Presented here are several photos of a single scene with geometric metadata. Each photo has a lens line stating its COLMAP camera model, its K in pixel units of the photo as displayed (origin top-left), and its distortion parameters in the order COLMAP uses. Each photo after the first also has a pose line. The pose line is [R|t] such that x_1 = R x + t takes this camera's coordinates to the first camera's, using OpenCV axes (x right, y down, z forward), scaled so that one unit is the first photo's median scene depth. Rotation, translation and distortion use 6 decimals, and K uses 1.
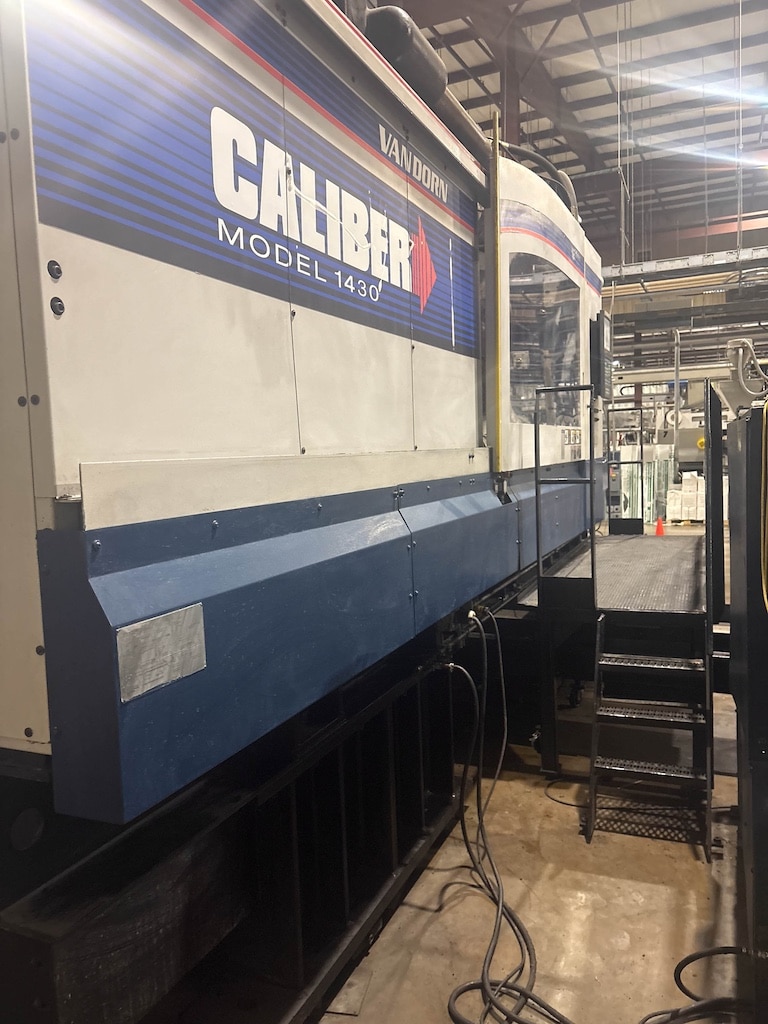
lens RADIAL K [[768.1, 0, 384.0], [0, 768.1, 512.0], [0, 0, 1]] dist [0.063312, -0.075475]
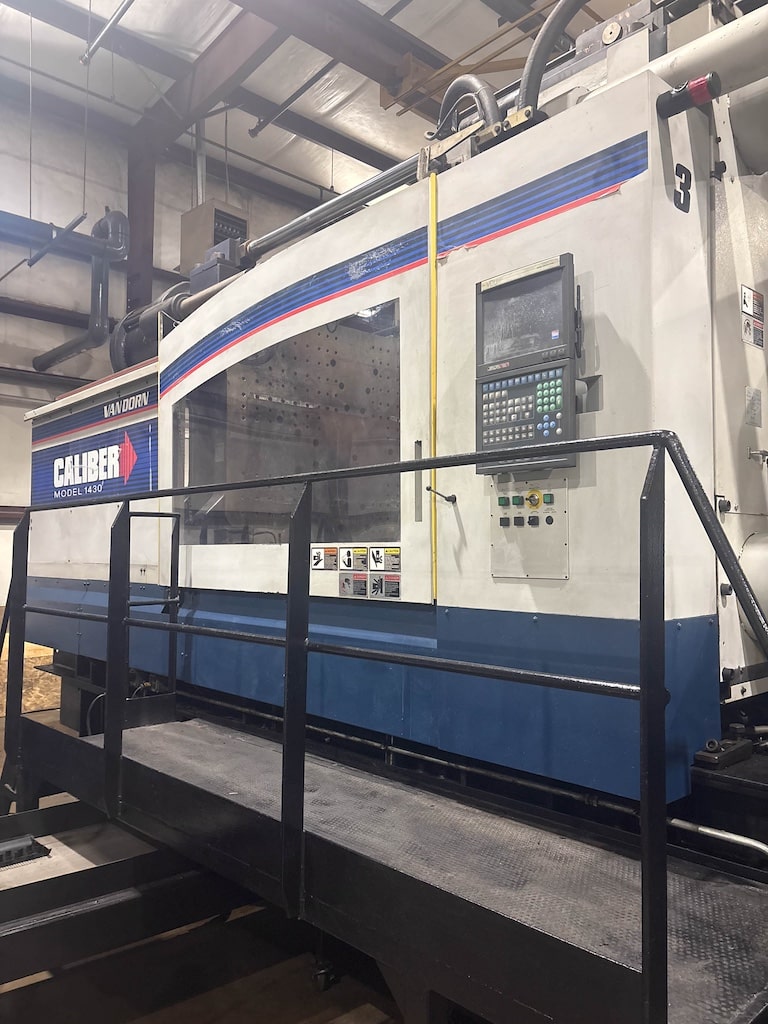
lens RADIAL K [[768.1, 0, 384.0], [0, 768.1, 512.0], [0, 0, 1]] dist [0.063312, -0.075475]
pose [[-0.390668, -0.013531, -0.920432, 1.917021], [-0.057080, 0.998324, 0.009551, -0.331295], [0.918760, 0.056269, -0.390786, 2.990683]]
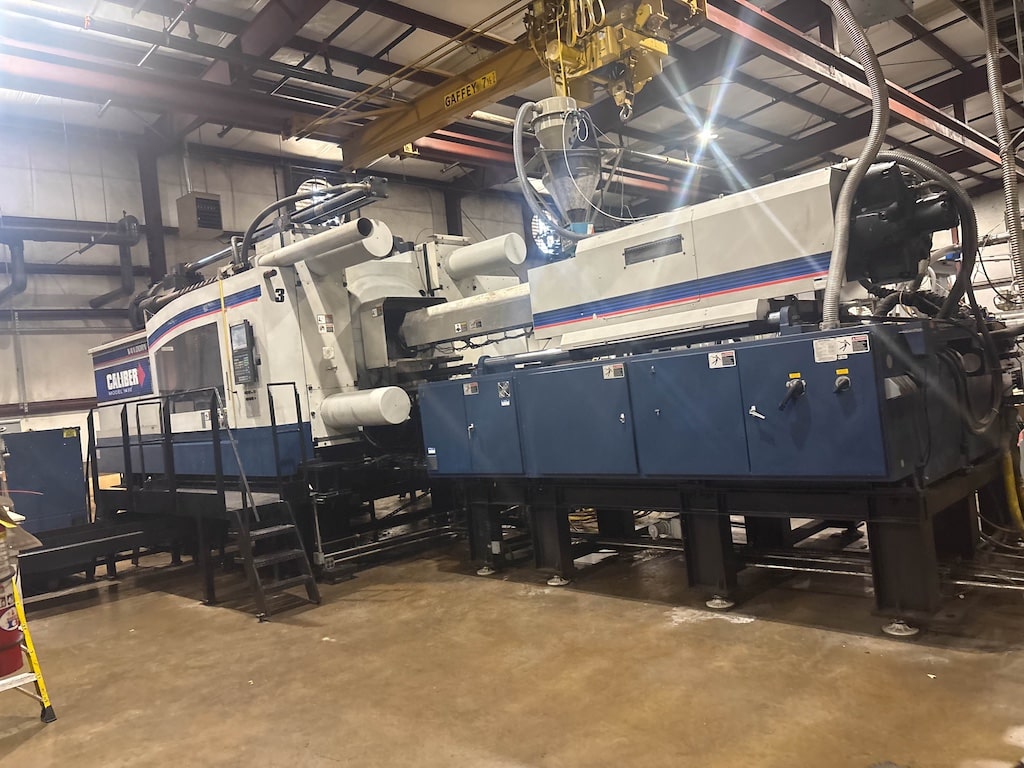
lens RADIAL K [[768.1, 0, 516.8], [0, 768.1, 378.1], [0, 0, 1]] dist [0.063312, -0.075475]
pose [[-0.339466, 0.062151, -0.938563, 3.735410], [0.045744, 0.997725, 0.049524, -0.535597], [0.939505, -0.026122, -0.341536, 5.120900]]
